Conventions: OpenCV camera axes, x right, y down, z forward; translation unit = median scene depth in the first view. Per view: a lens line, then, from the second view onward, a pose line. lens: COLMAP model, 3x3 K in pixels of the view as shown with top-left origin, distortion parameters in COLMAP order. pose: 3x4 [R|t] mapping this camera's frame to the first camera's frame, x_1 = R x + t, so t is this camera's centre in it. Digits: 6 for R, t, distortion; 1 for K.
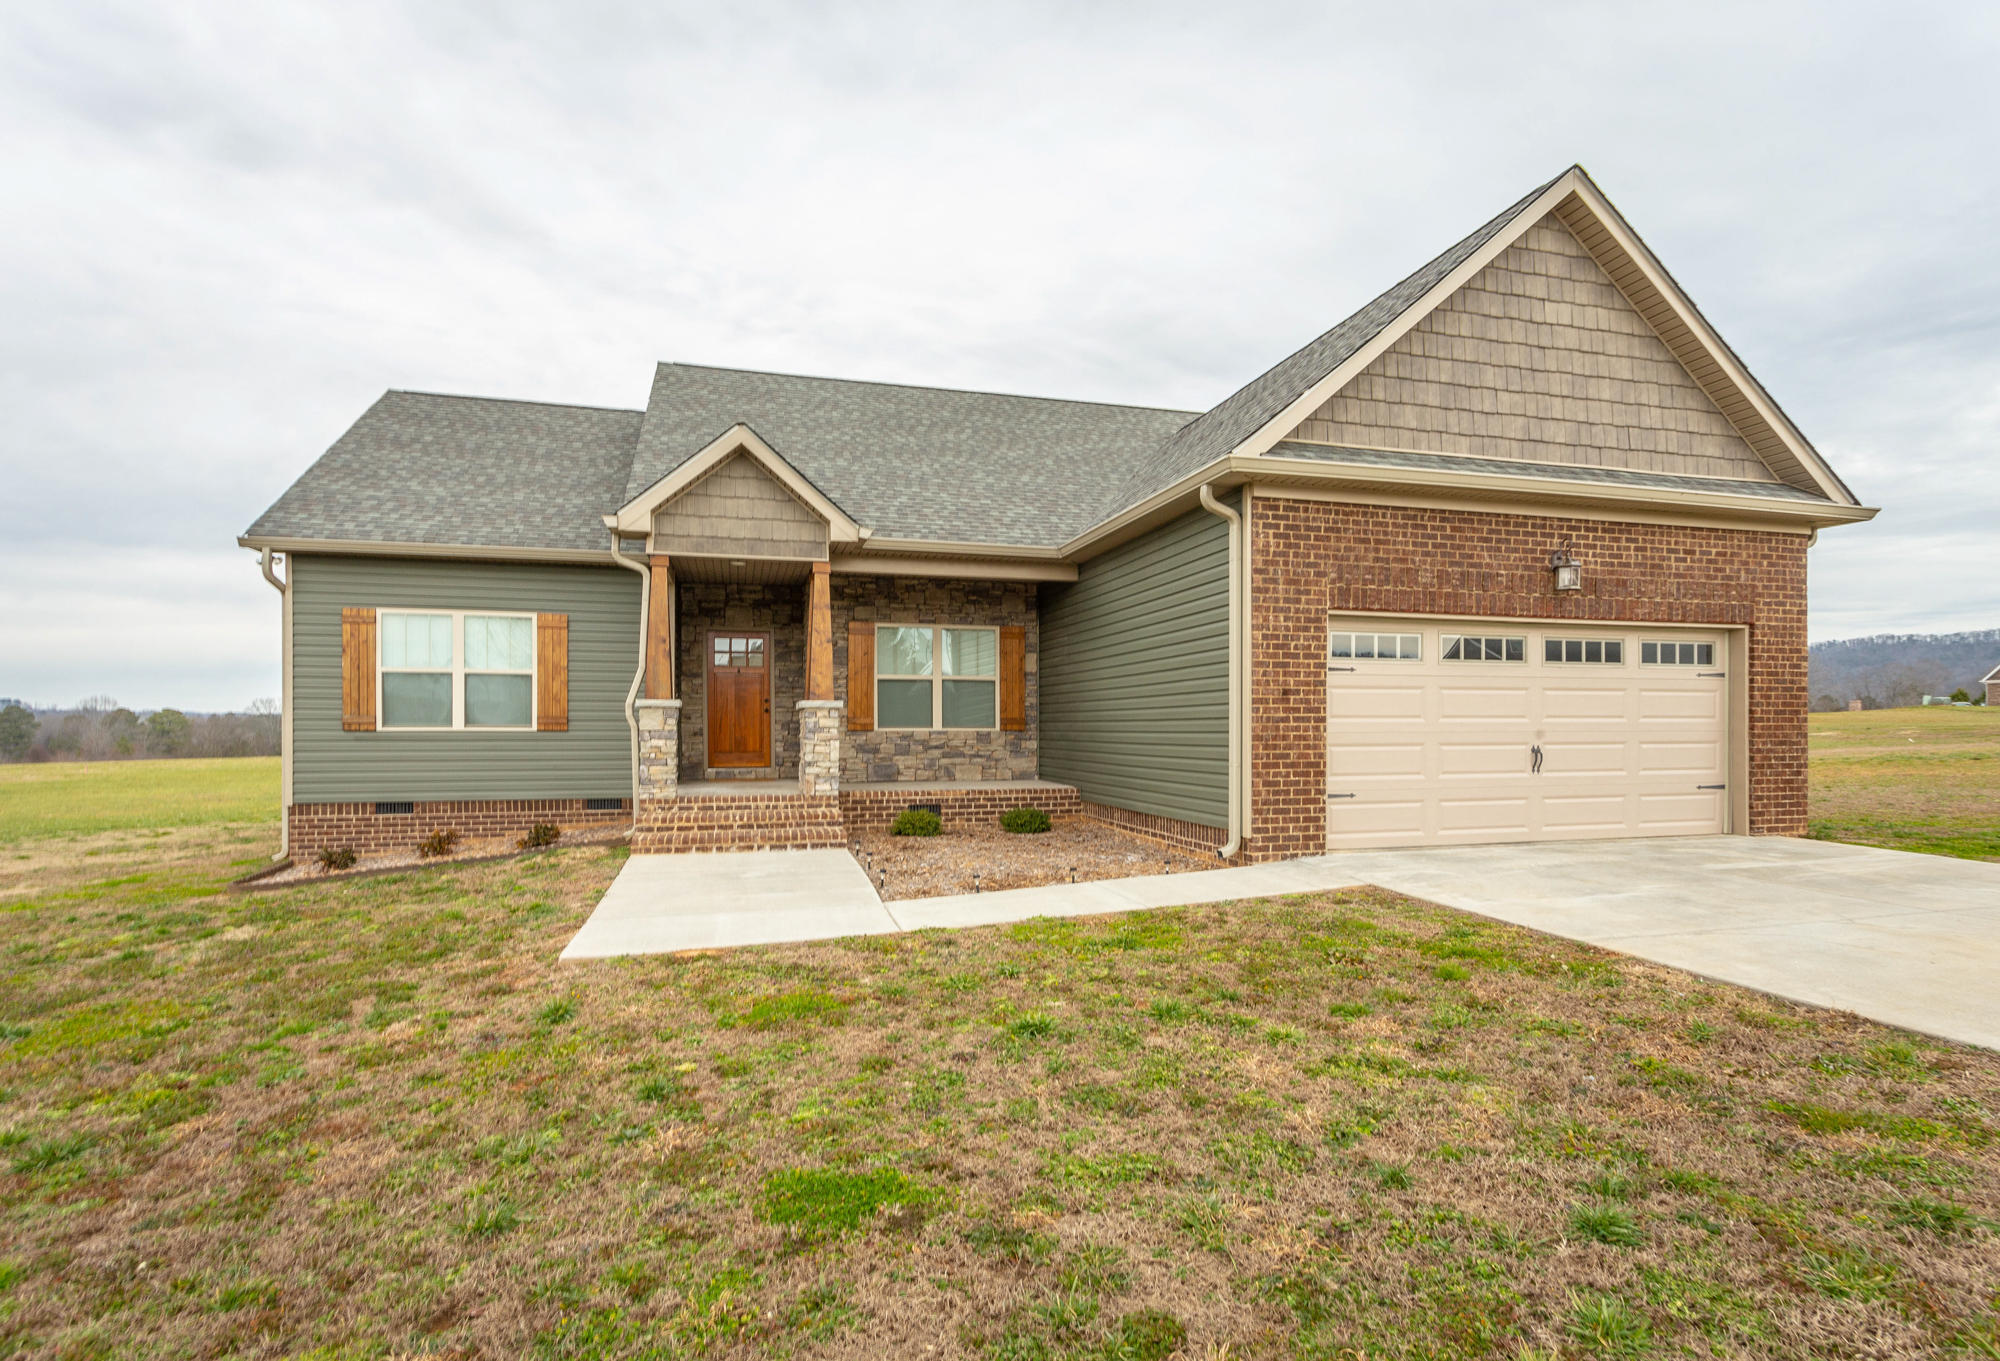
lens RADIAL K [[974.5, 0, 1010.1], [0, 974.5, 743.8], [0, 0, 1]] dist [-0.004151, -0.000359]
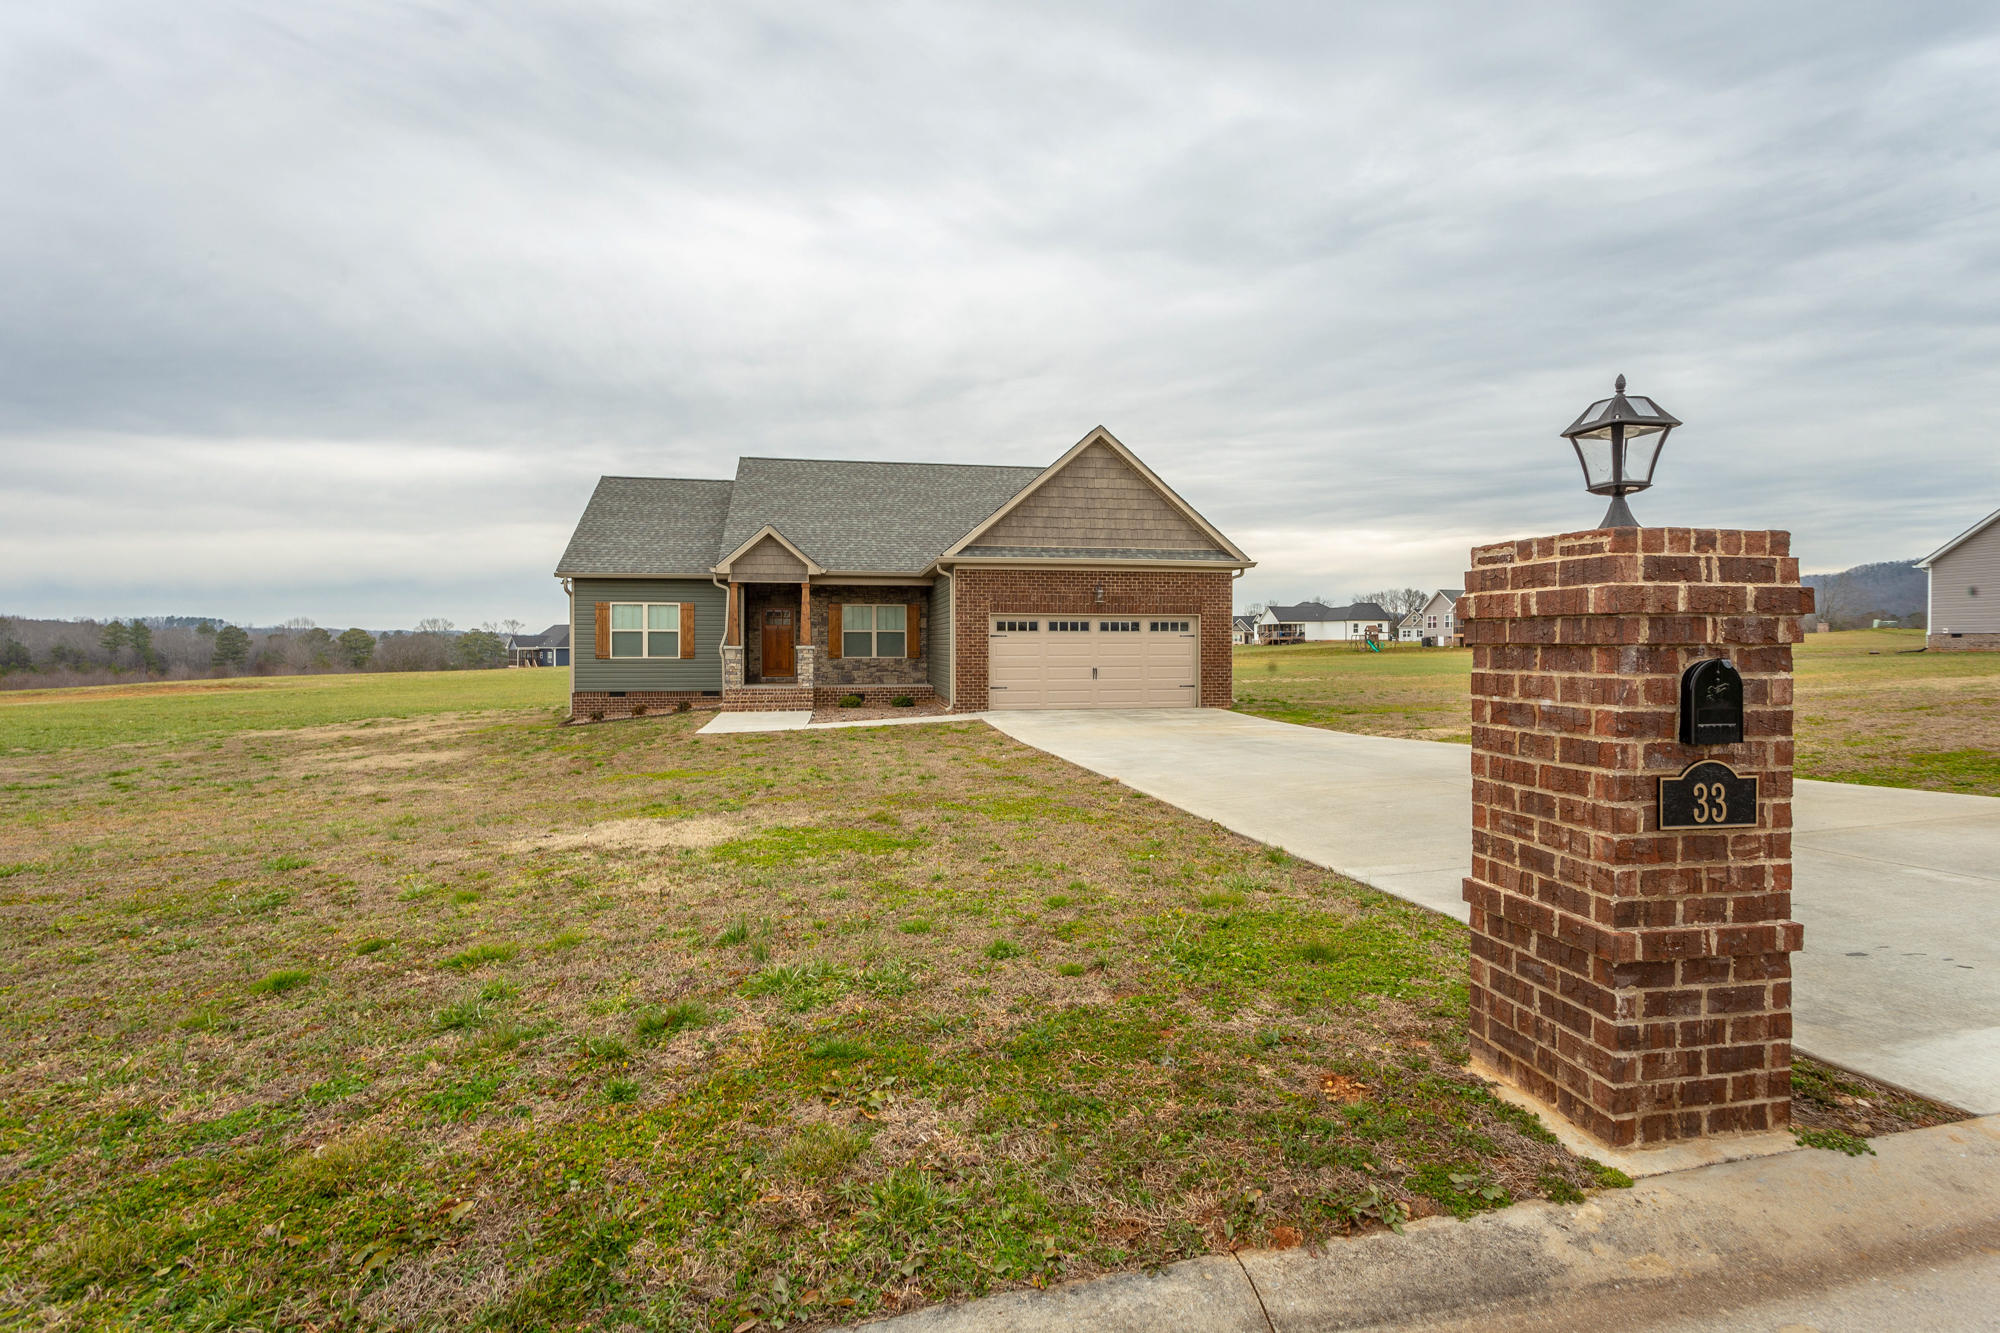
lens RADIAL K [[948.3, 0, 997.1], [0, 948.3, 658.7], [0, 0, 1]] dist [-0.000224, -0.000095]
pose [[0.994235, 0.002120, -0.107204, 0.453377], [-0.002192, 0.999997, -0.000550, -0.014245], [0.107203, 0.000781, 0.994237, -1.053749]]
